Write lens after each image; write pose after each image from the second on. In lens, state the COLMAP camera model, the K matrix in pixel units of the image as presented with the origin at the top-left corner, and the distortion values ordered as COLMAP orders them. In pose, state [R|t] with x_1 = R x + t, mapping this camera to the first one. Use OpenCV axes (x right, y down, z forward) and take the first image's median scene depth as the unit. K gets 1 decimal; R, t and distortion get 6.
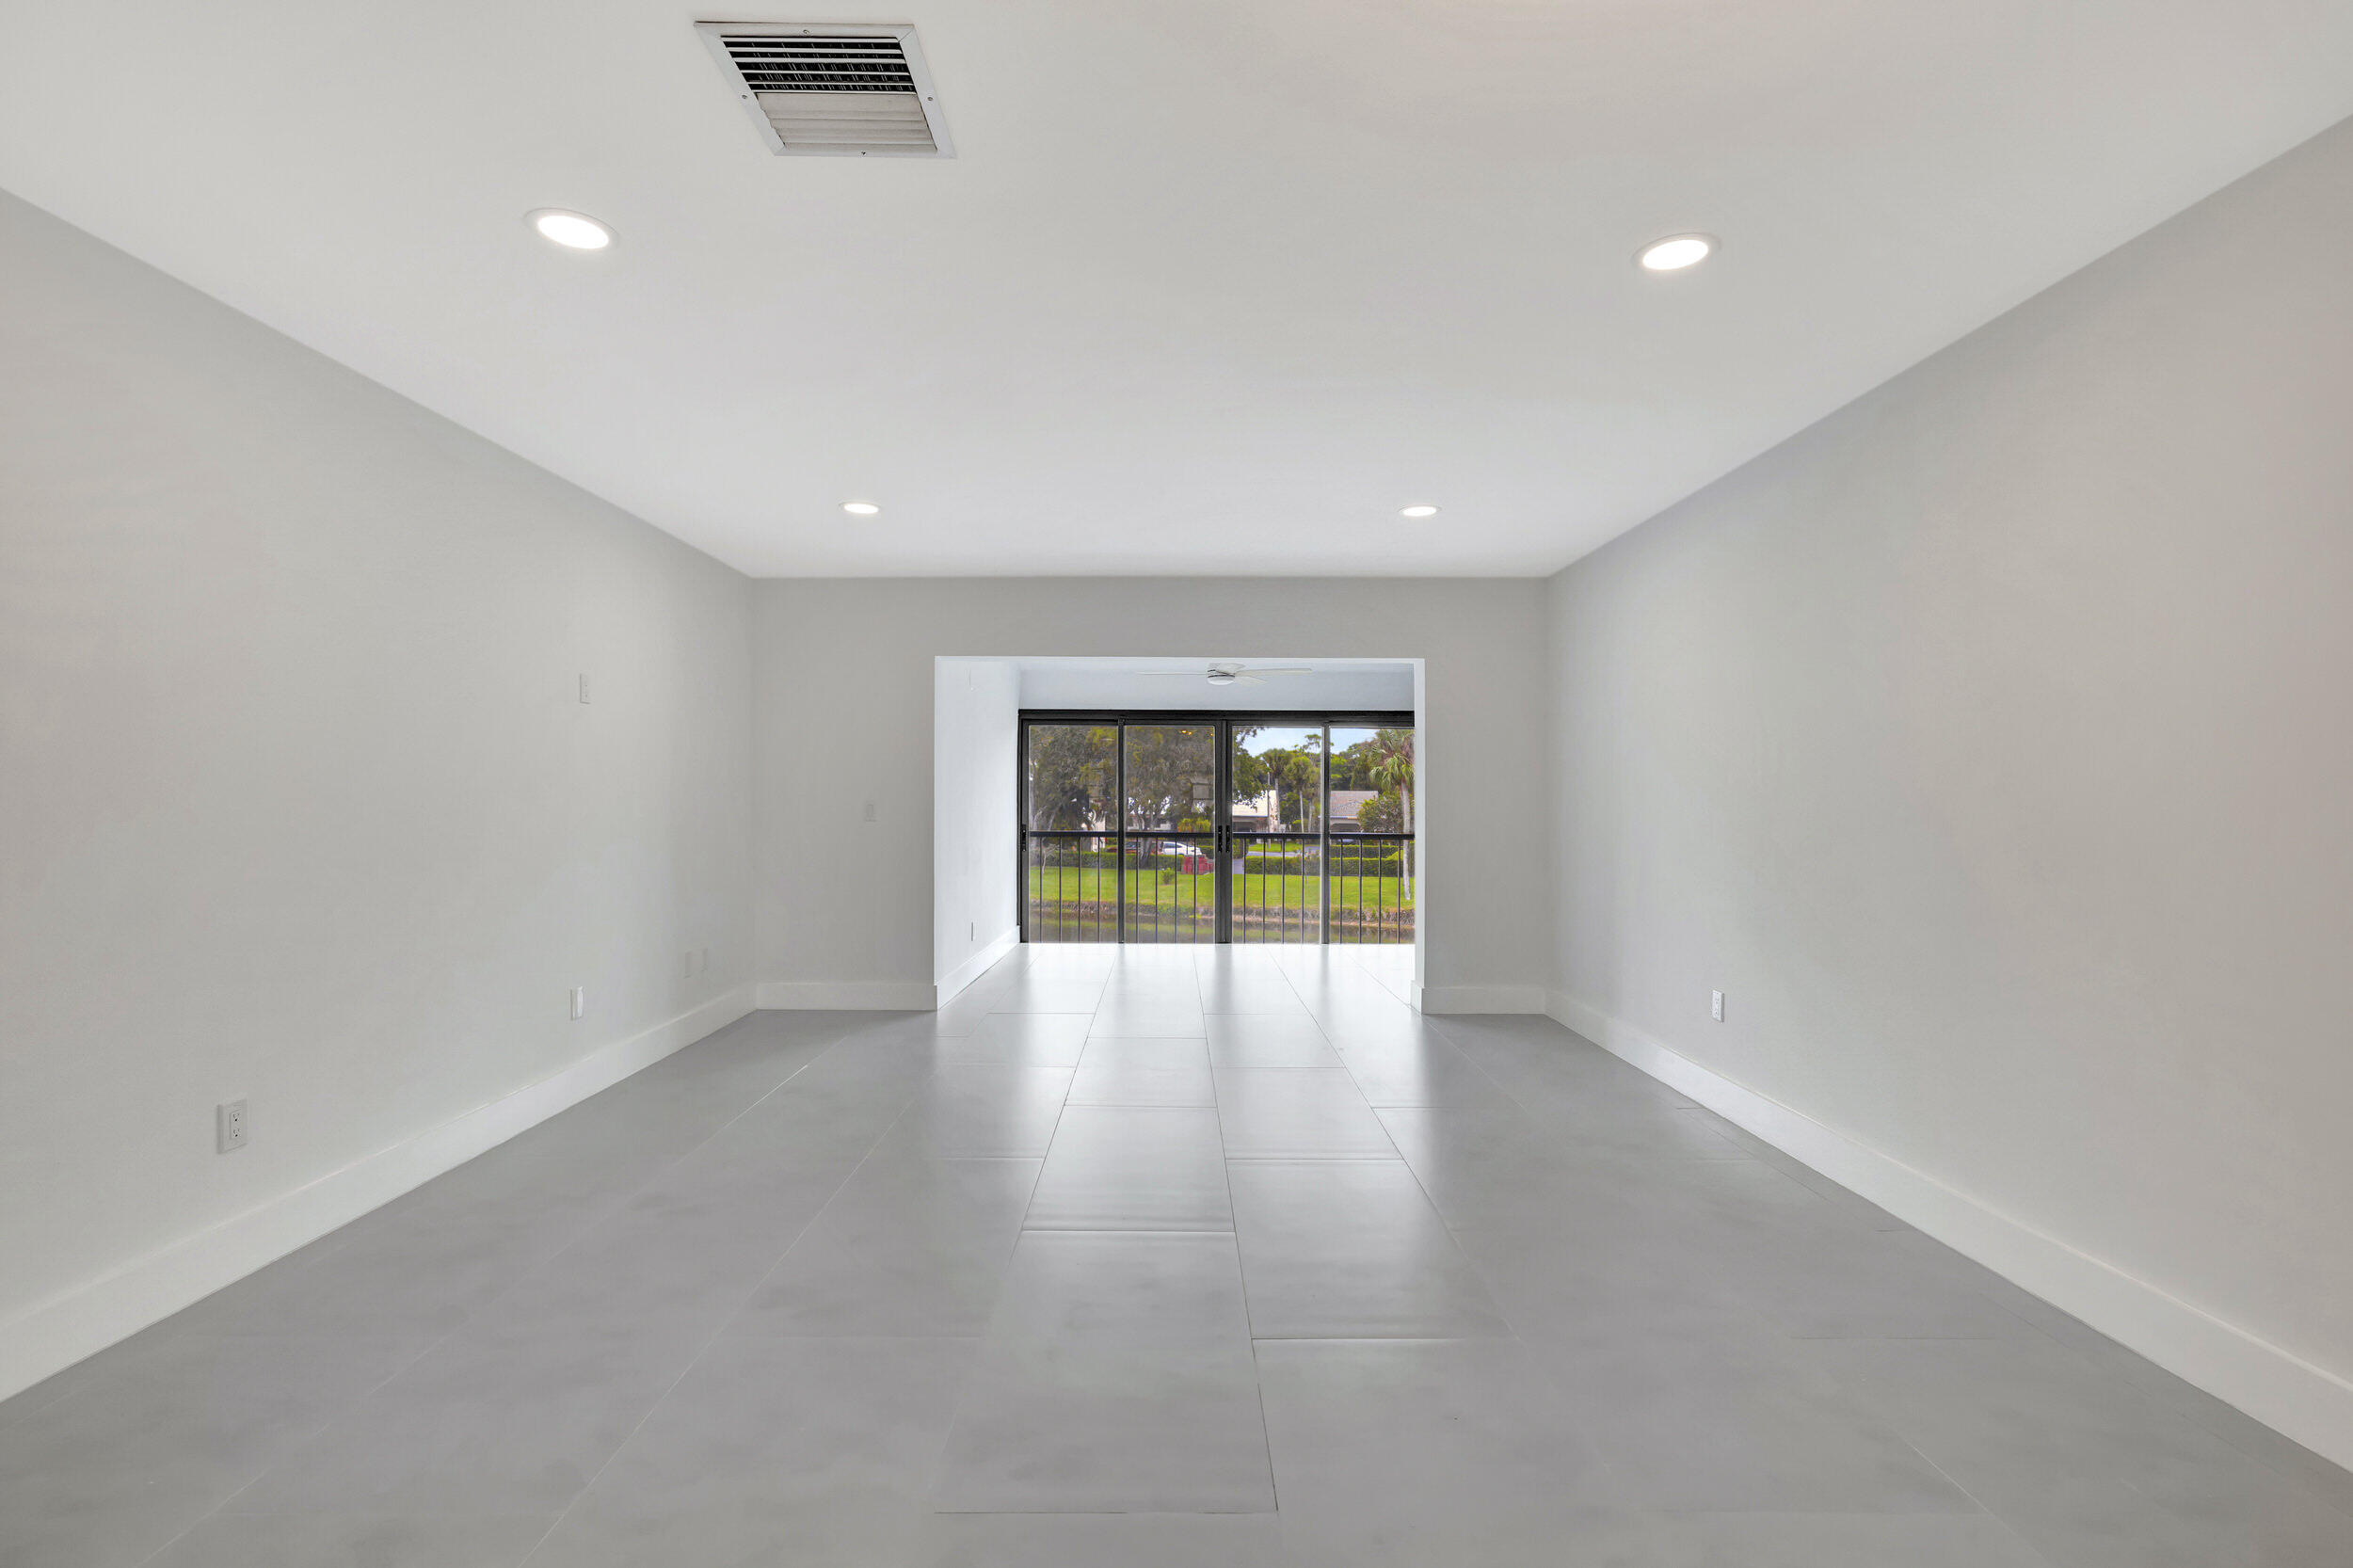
lens RADIAL K [[1066.0, 0, 1173.1], [0, 1066.0, 797.0], [0, 0, 1]] dist [0.001148, 0.000272]
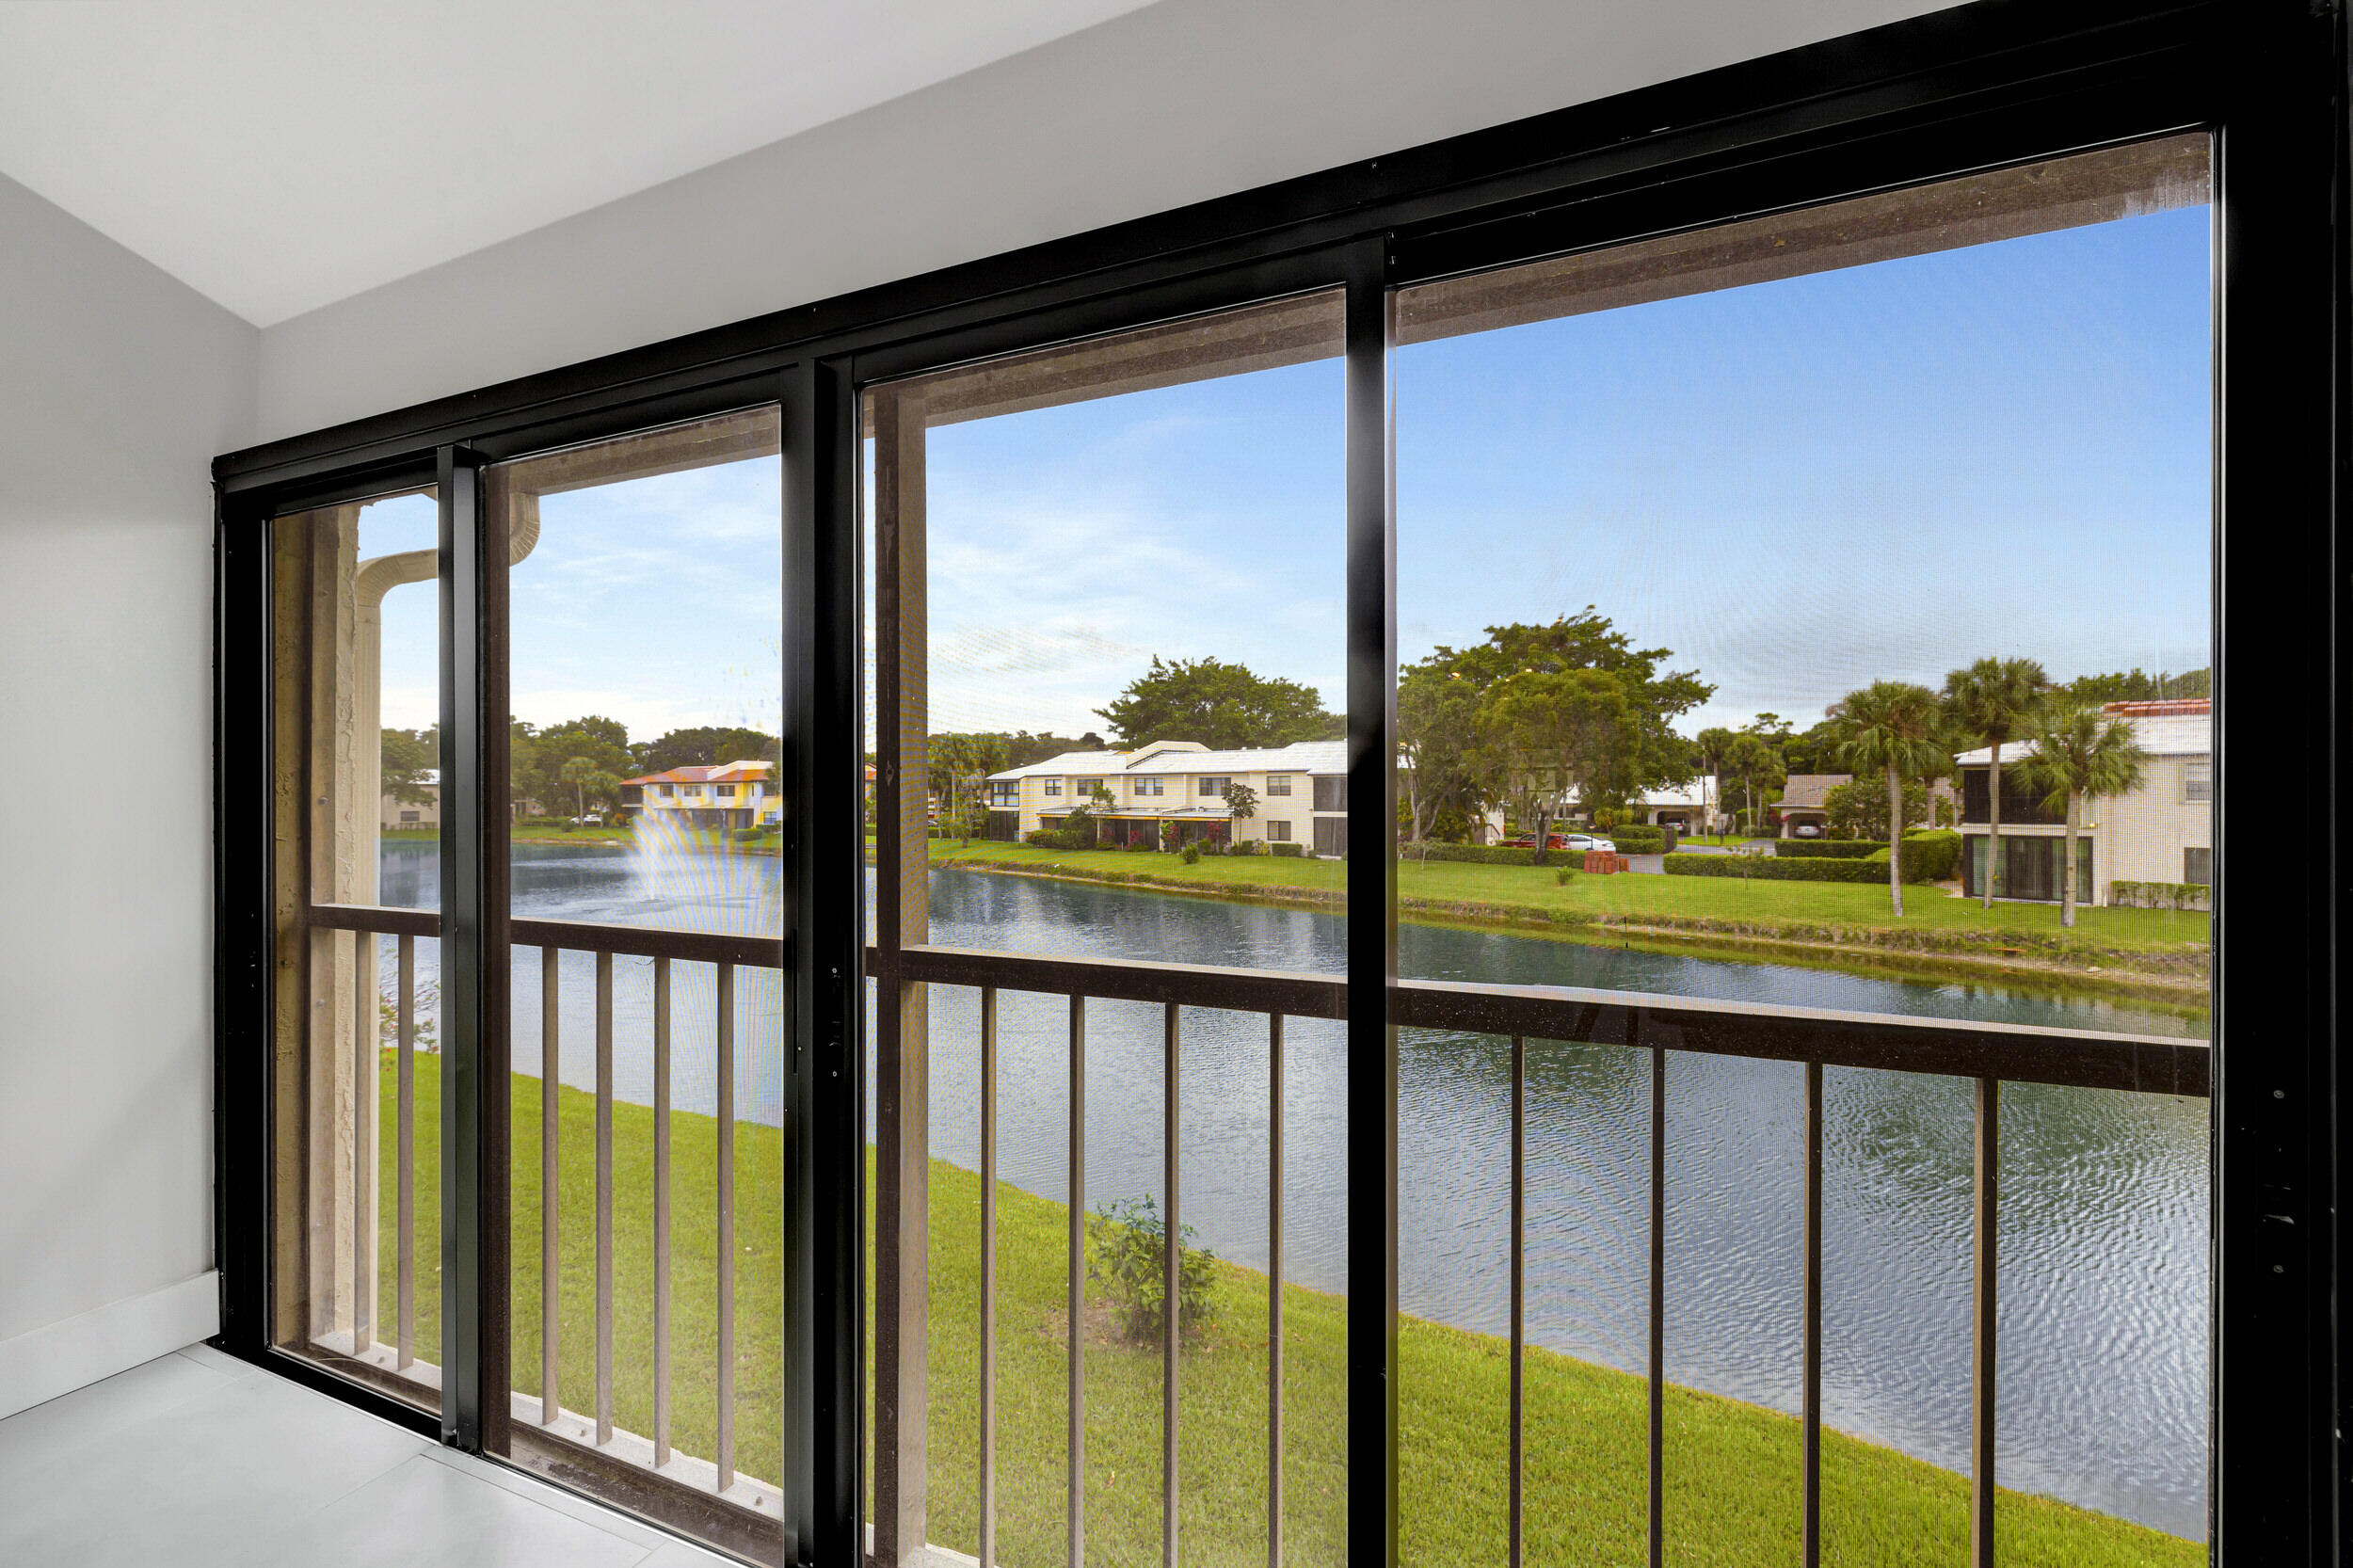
lens RADIAL K [[996.7, 0, 1176.5], [0, 996.7, 784.0], [0, 0, 1]] dist [-0.001041, 0.000013]
pose [[0.918374, -0.010253, -0.395582, 0.173711], [0.009182, 0.999947, -0.004601, 0.002499], [0.395608, 0.000593, 0.918419, 0.861619]]
